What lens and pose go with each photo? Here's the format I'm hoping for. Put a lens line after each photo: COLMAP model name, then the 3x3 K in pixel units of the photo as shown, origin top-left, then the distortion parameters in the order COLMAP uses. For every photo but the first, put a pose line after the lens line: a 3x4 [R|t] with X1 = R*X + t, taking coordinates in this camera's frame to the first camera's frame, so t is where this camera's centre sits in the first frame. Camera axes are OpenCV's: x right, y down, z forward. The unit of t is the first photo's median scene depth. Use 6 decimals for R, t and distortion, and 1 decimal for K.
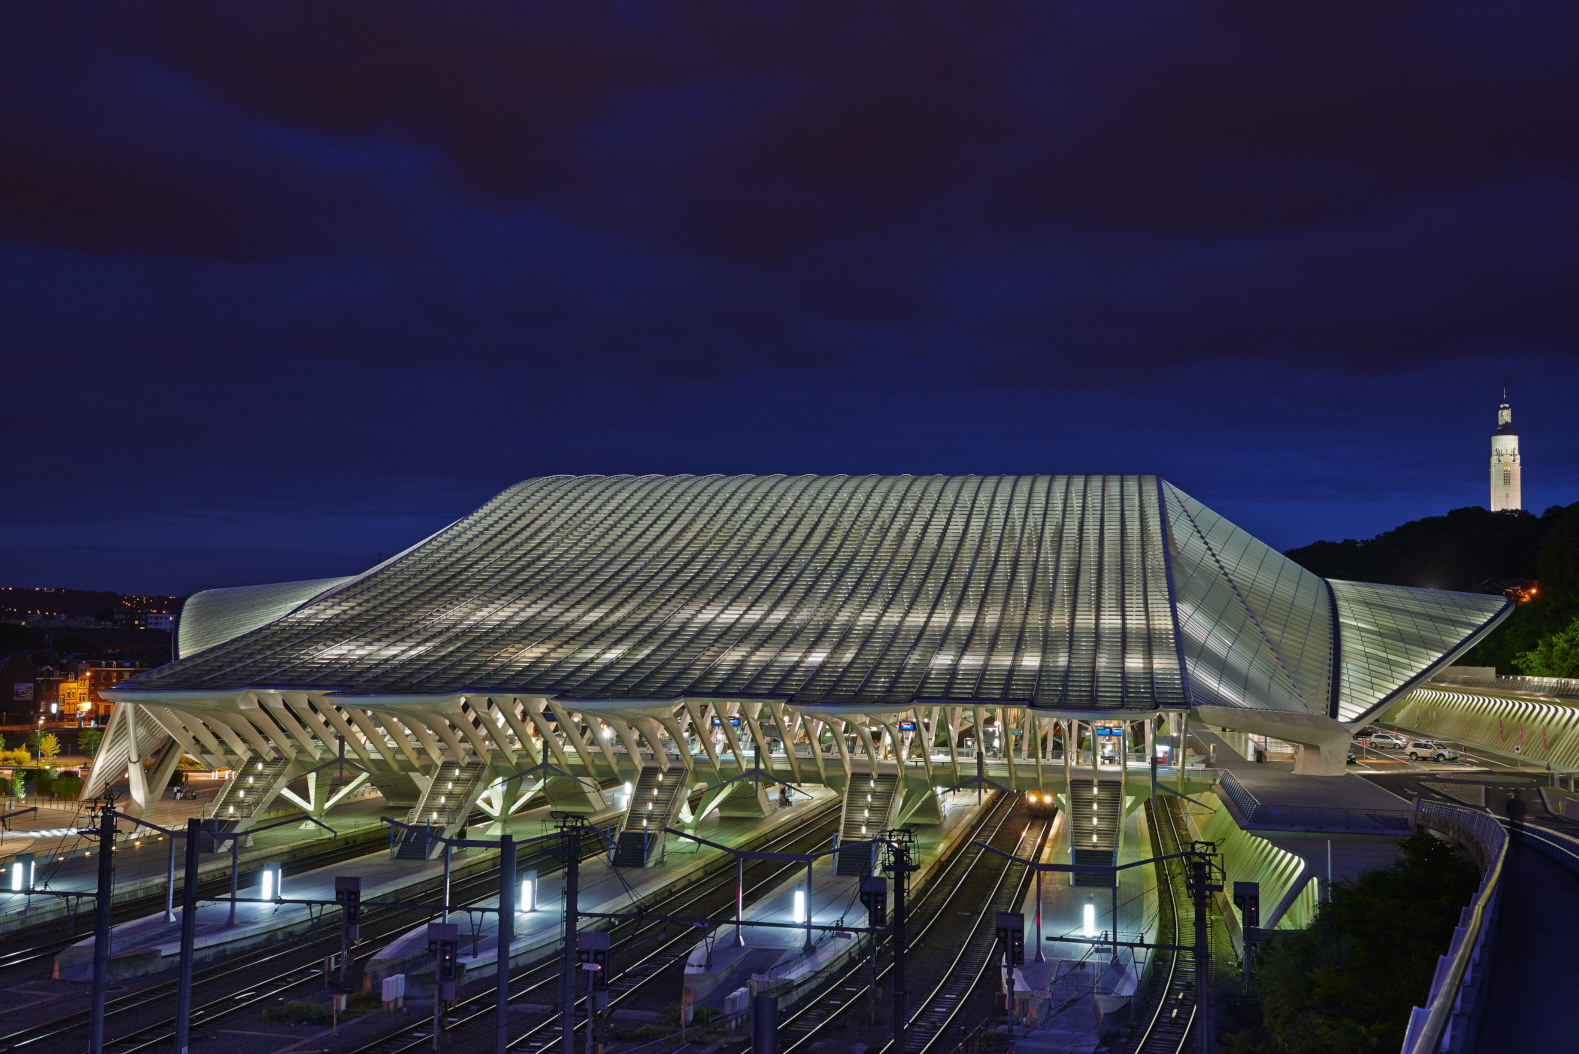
lens RADIAL K [[1745.2, 0, 789.5], [0, 1745.2, 527.0], [0, 0, 1]] dist [0.073502, -0.000371]
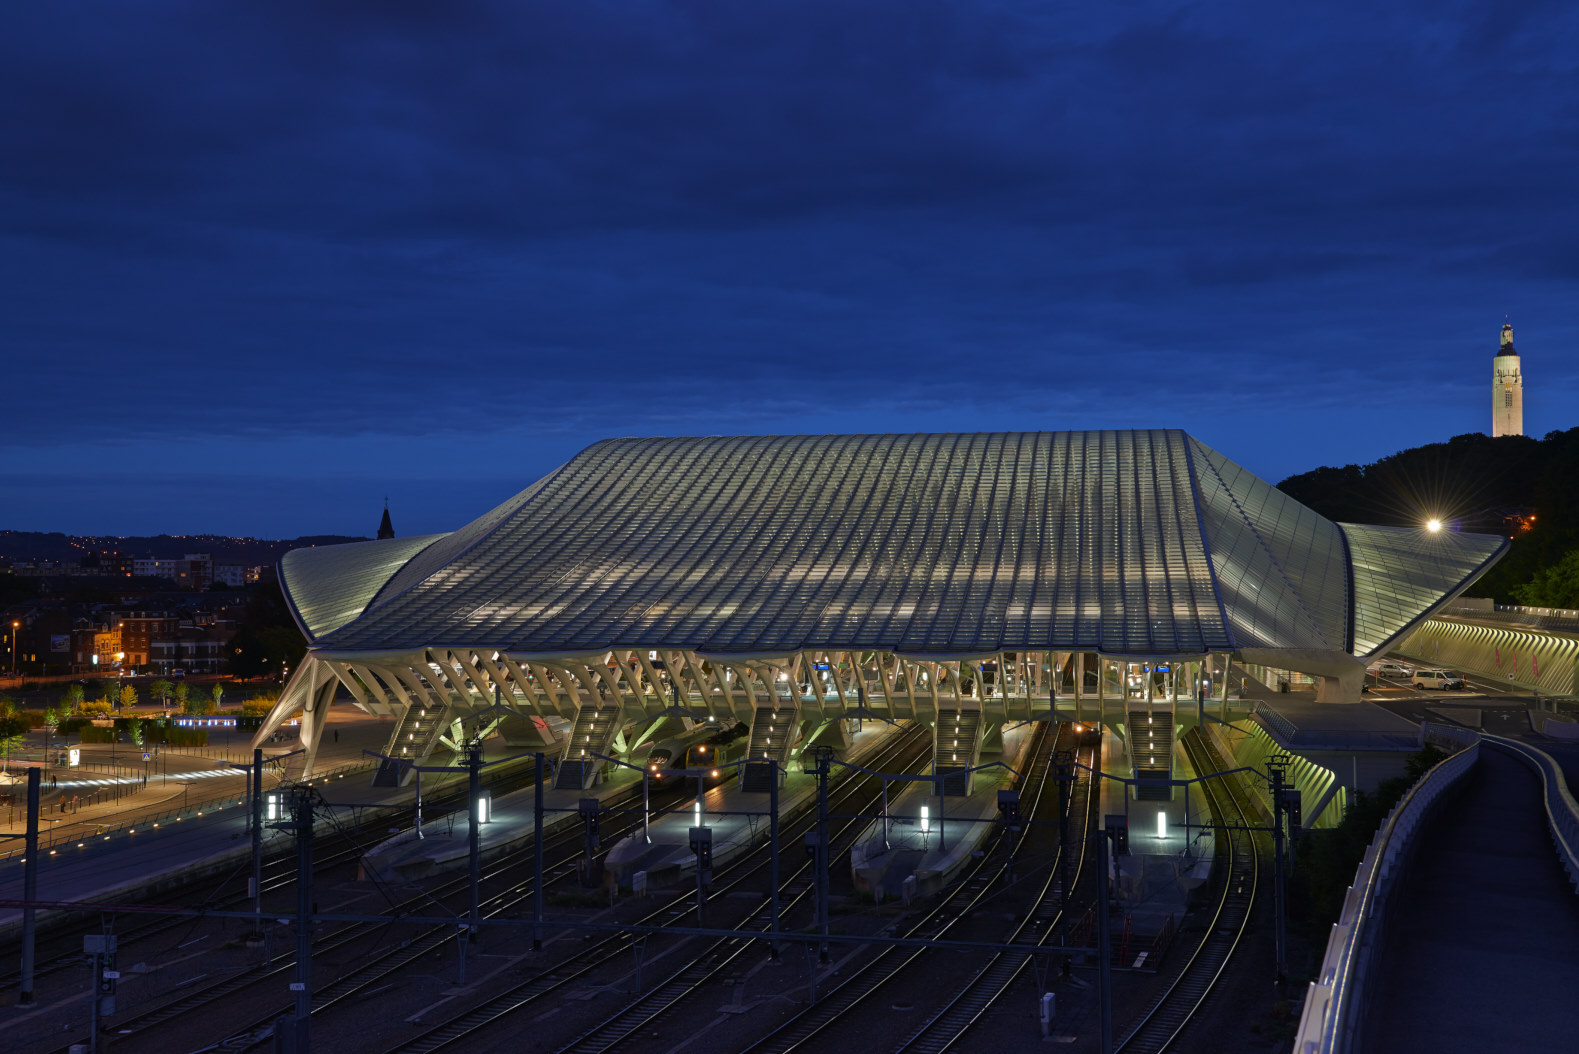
lens RADIAL K [[1819.1, 0, 789.5], [0, 1819.1, 527.0], [0, 0, 1]] dist [0.089969, -0.005146]
pose [[0.999755, -0.018198, 0.012582, -0.075828], [0.017667, 0.999001, 0.041056, -0.031802], [-0.013317, -0.040823, 0.999078, -0.203129]]
